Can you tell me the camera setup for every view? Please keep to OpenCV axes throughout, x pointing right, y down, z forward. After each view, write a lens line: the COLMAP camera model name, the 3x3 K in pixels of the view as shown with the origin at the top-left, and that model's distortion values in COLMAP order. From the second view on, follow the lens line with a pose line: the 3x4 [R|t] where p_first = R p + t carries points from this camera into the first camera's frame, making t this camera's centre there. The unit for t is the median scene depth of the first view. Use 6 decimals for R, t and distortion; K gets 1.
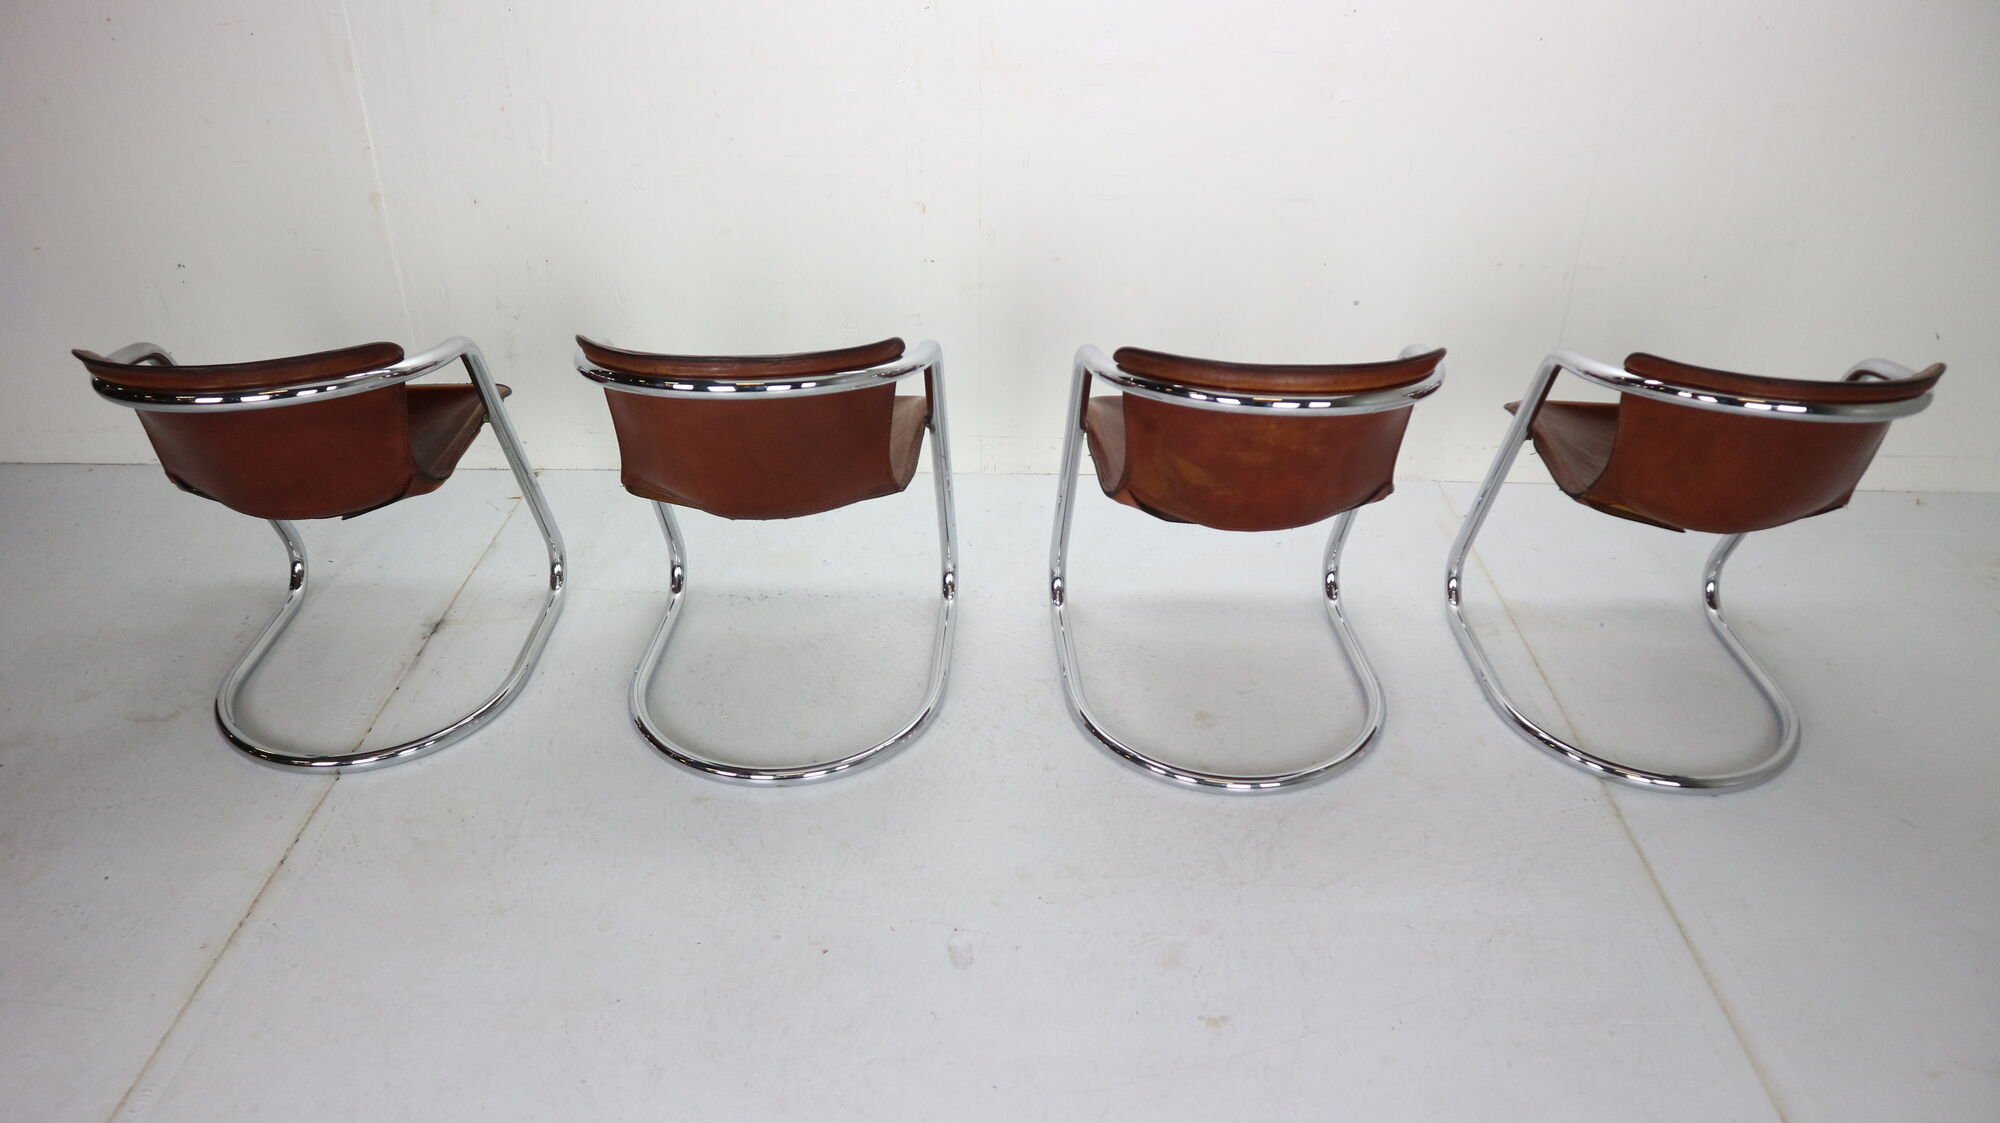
lens RADIAL K [[1383.9, 0, 1000.0], [0, 1383.9, 561.5], [0, 0, 1]] dist [-0.120933, 0.074683]
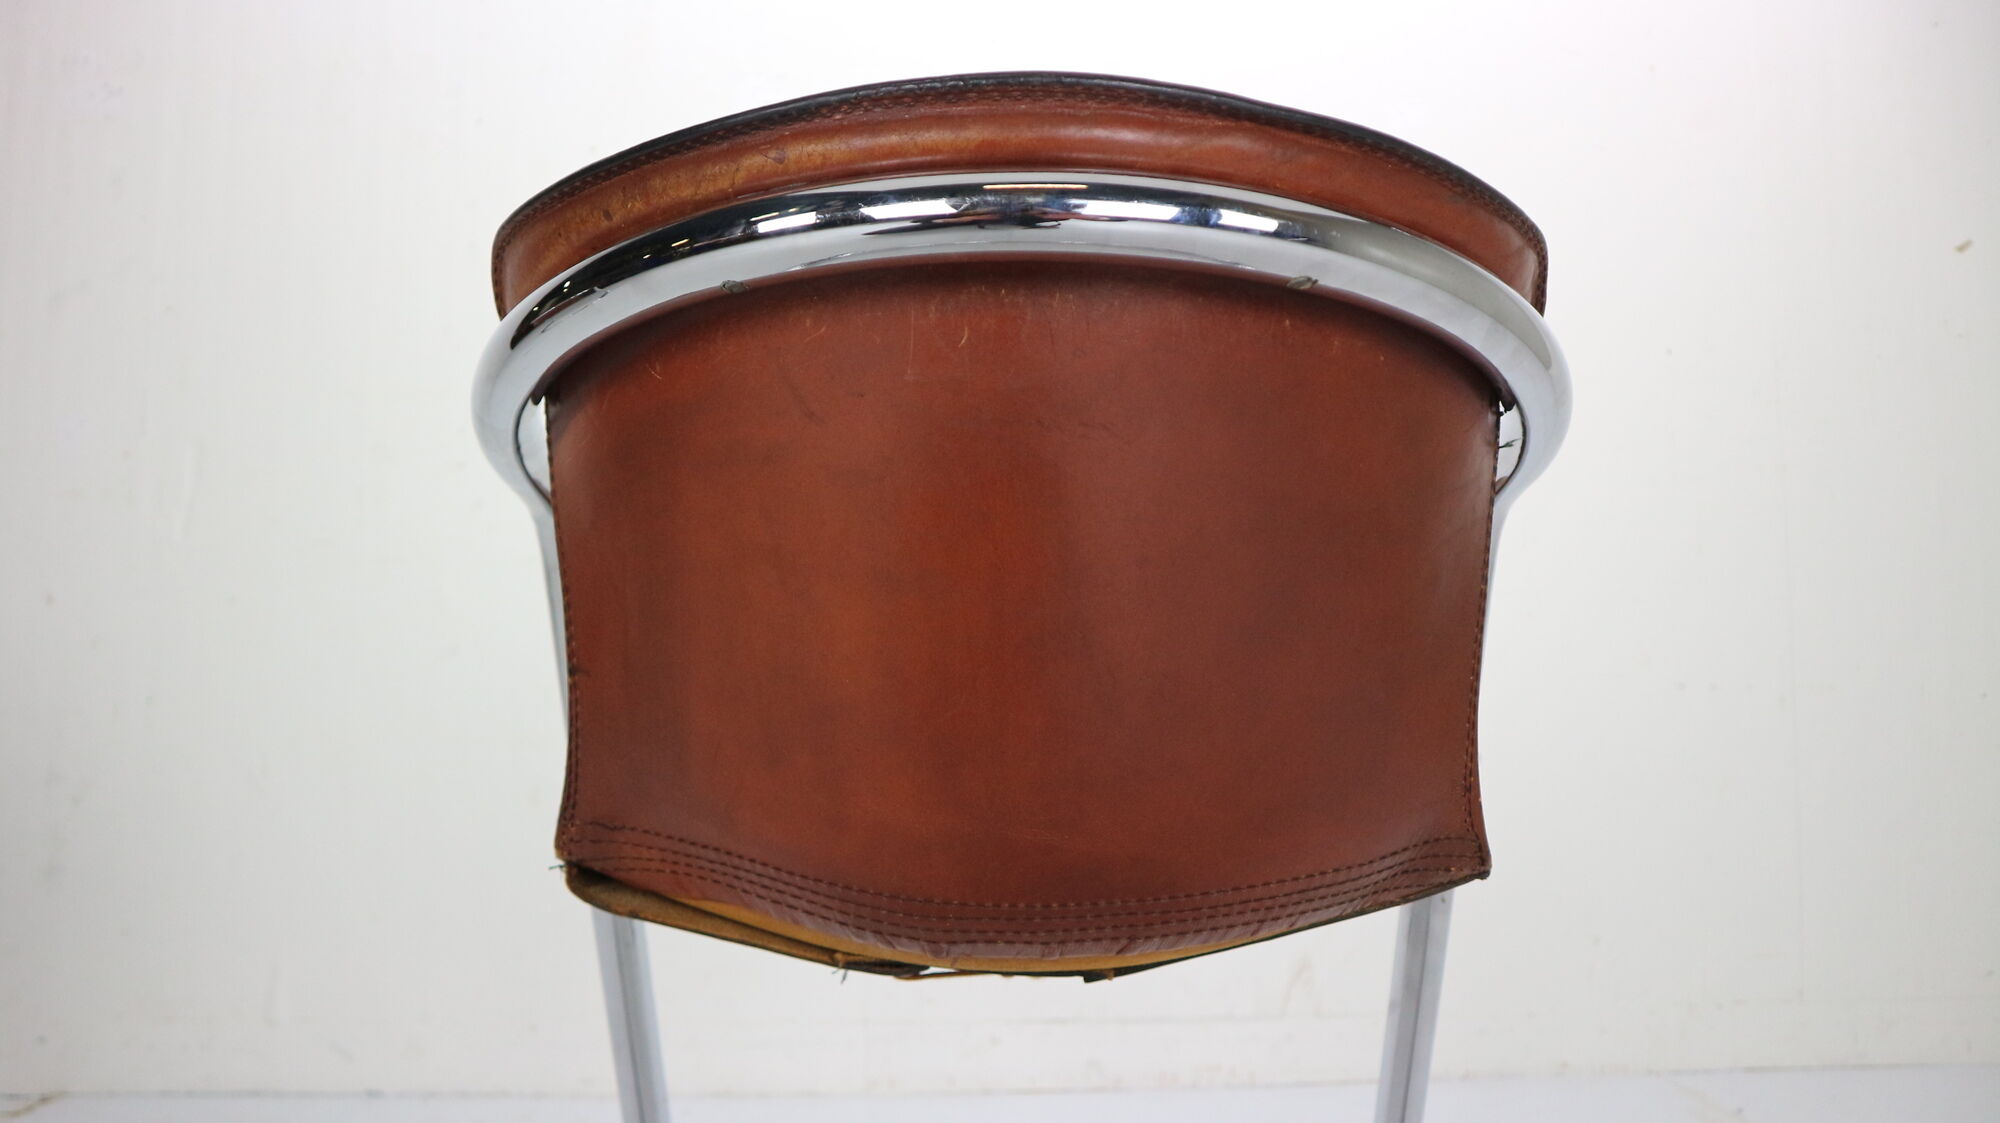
lens RADIAL K [[1381.7, 0, 1000.0], [0, 1381.7, 561.5], [0, 0, 1]] dist [-0.119850, 0.072020]
pose [[0.997363, -0.001935, 0.072550, 0.001440], [0.043410, 0.817021, -0.574971, 0.122771], [-0.058162, 0.576604, 0.814951, 0.673322]]
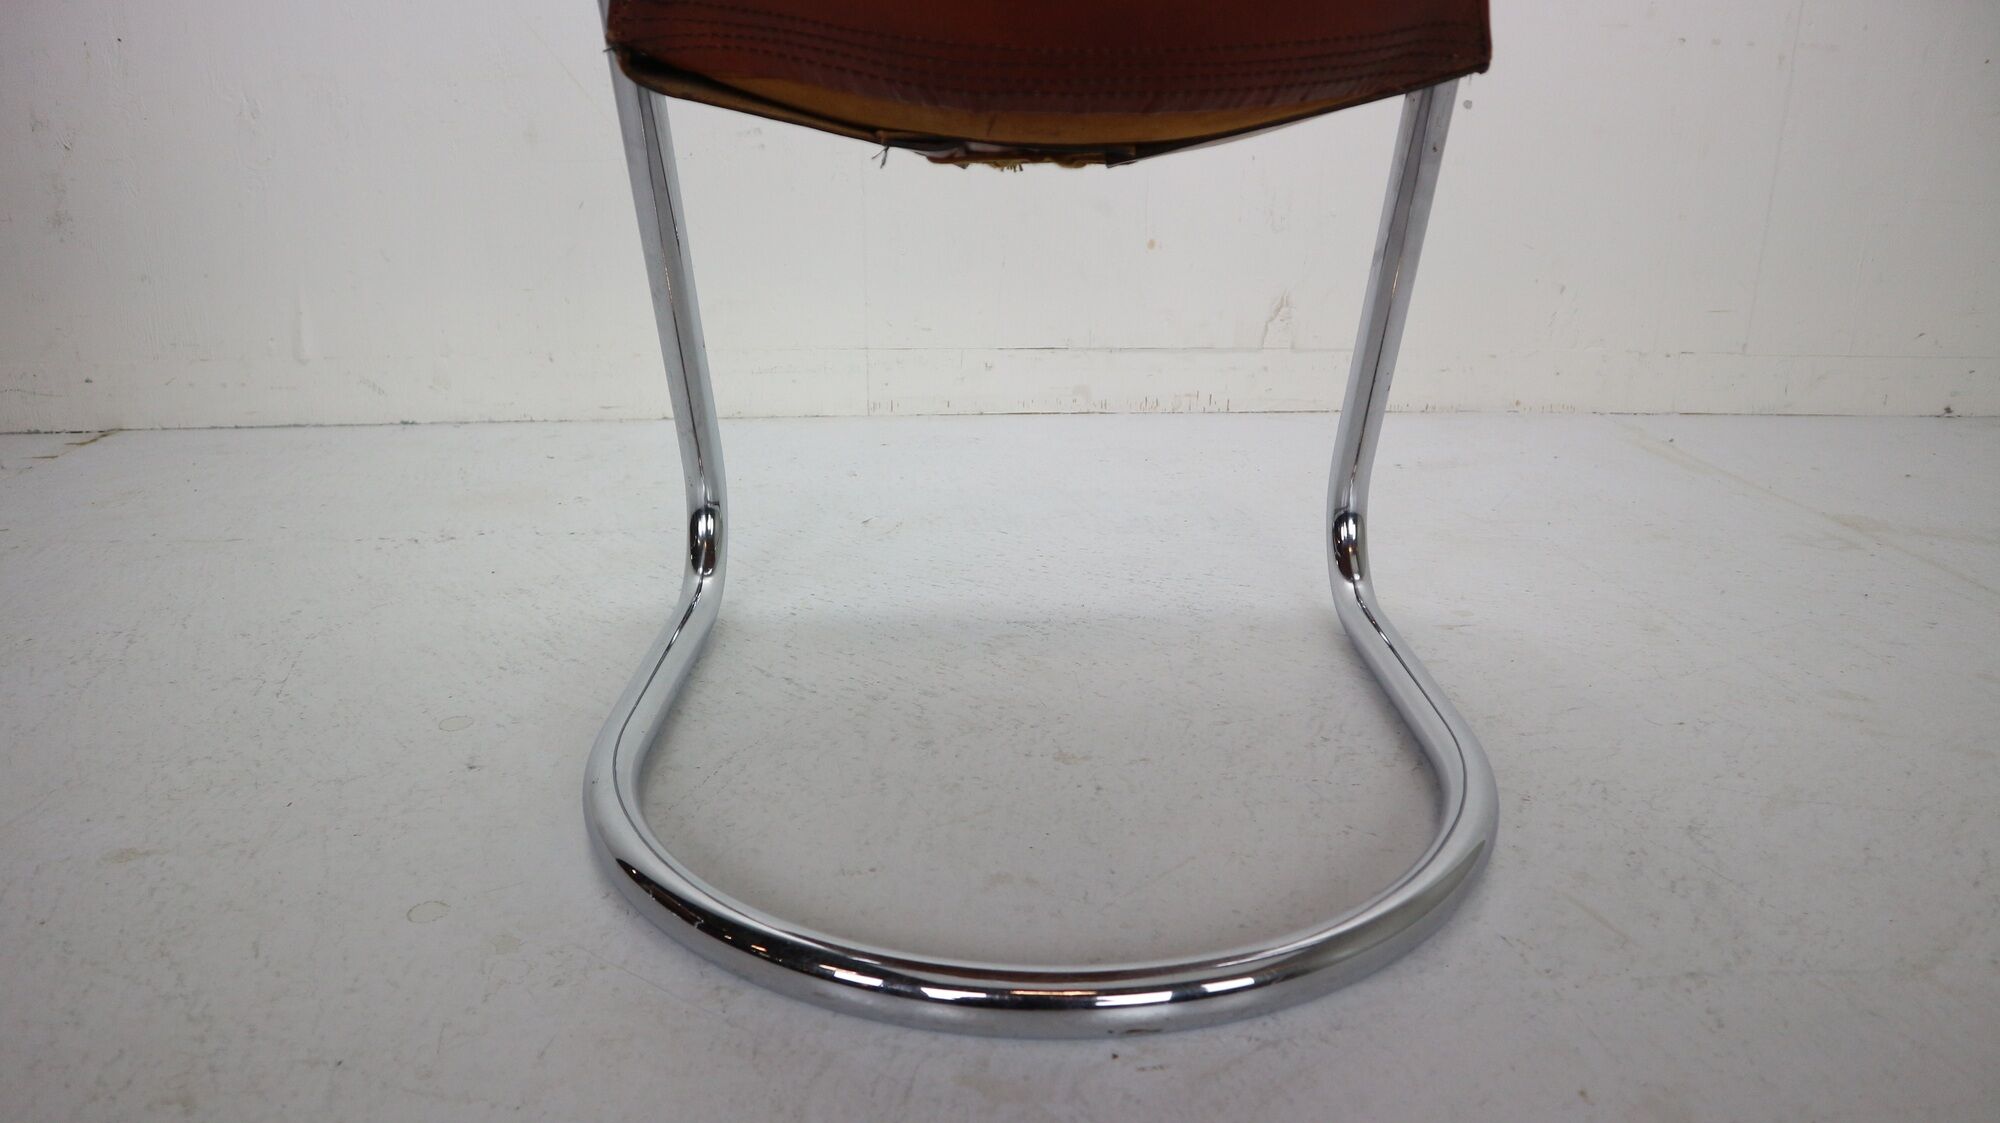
lens RADIAL K [[1383.9, 0, 1000.0], [0, 1383.9, 561.5], [0, 0, 1]] dist [-0.120933, 0.074683]
pose [[0.995804, -0.029744, 0.086539, -0.016823], [0.046785, 0.978241, -0.202127, 0.191300], [-0.078643, 0.205328, 0.975528, 0.673044]]
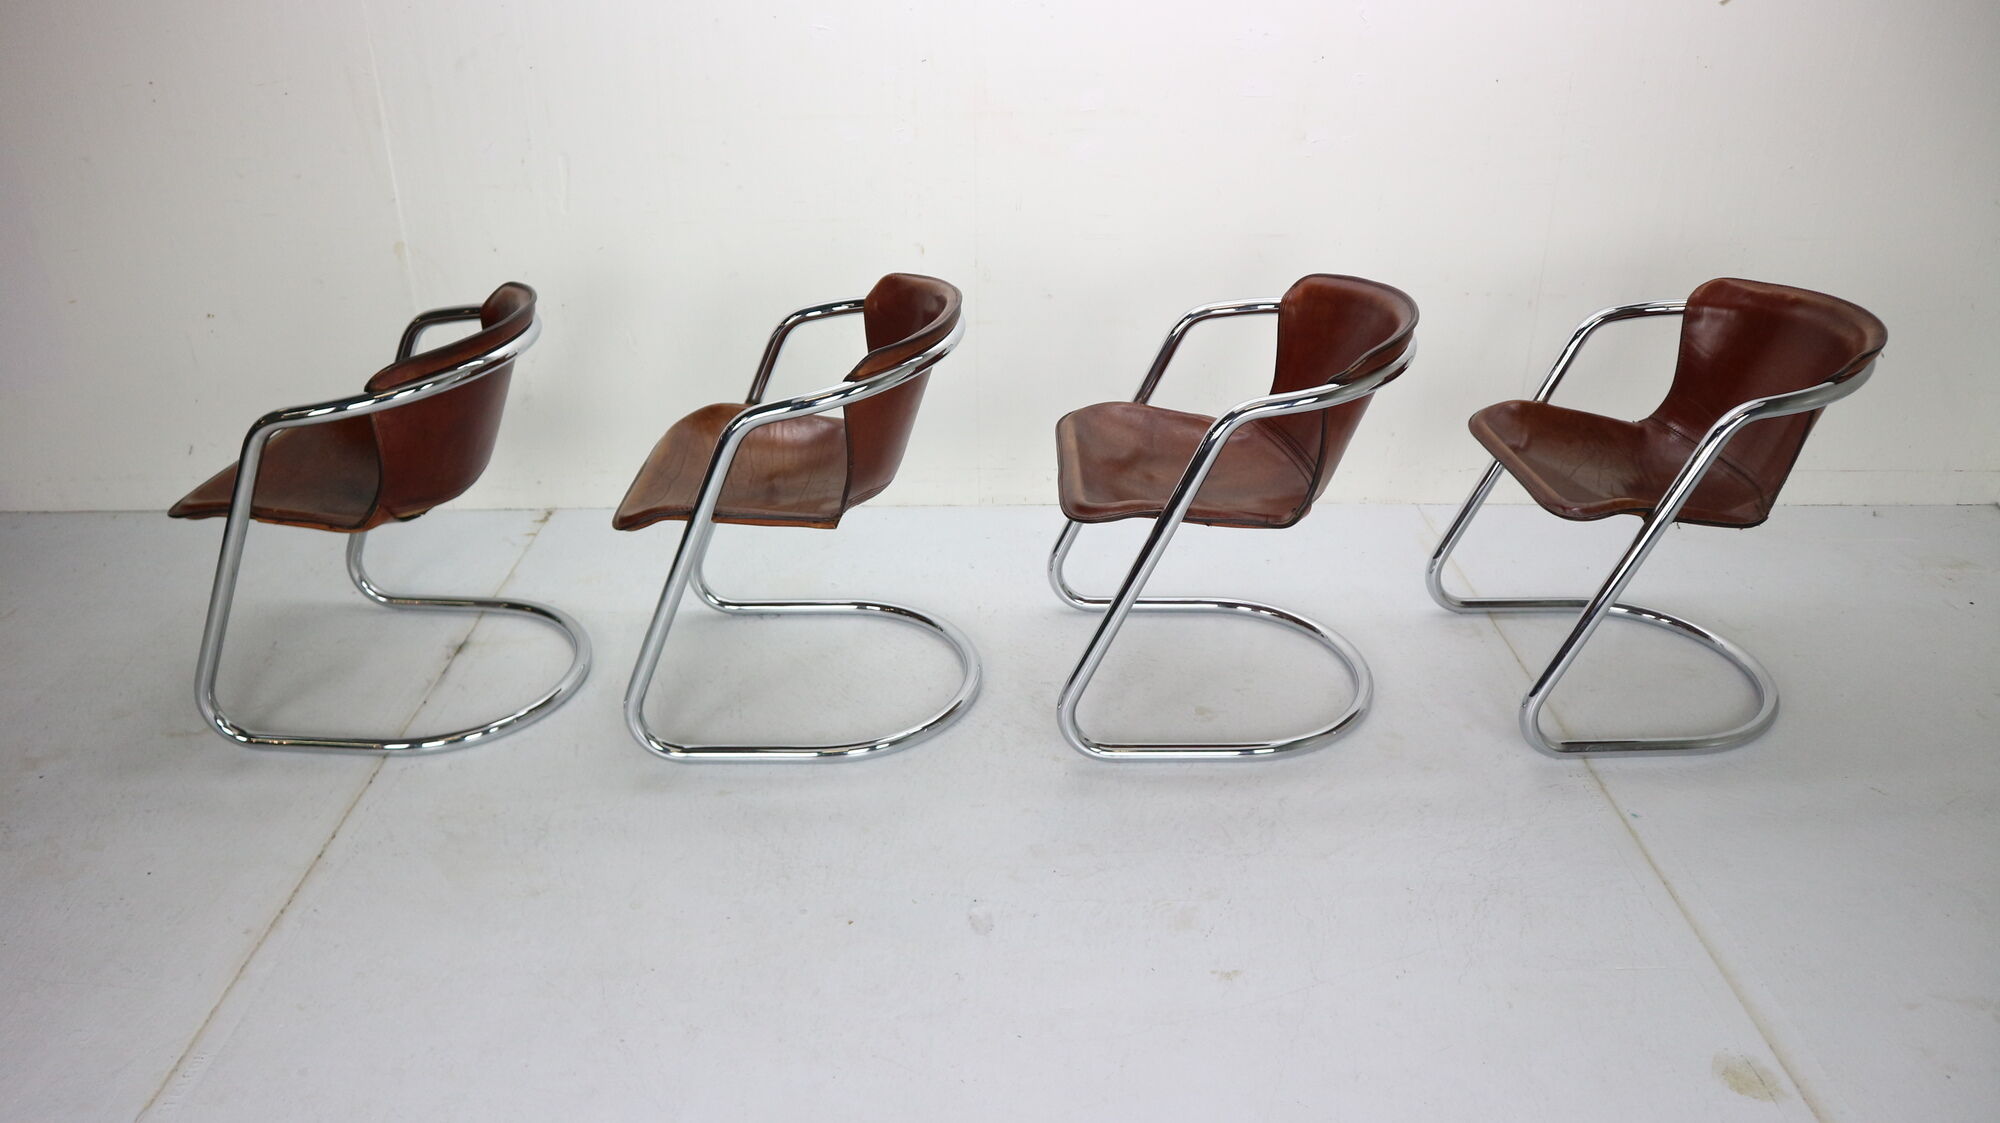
lens RADIAL K [[1383.9, 0, 1000.0], [0, 1383.9, 561.5], [0, 0, 1]] dist [-0.120933, 0.074683]
pose [[0.999704, -0.019182, 0.014960, -0.023174], [0.020186, 0.997337, -0.070085, 0.081949], [-0.013576, 0.070366, 0.997429, -0.056293]]
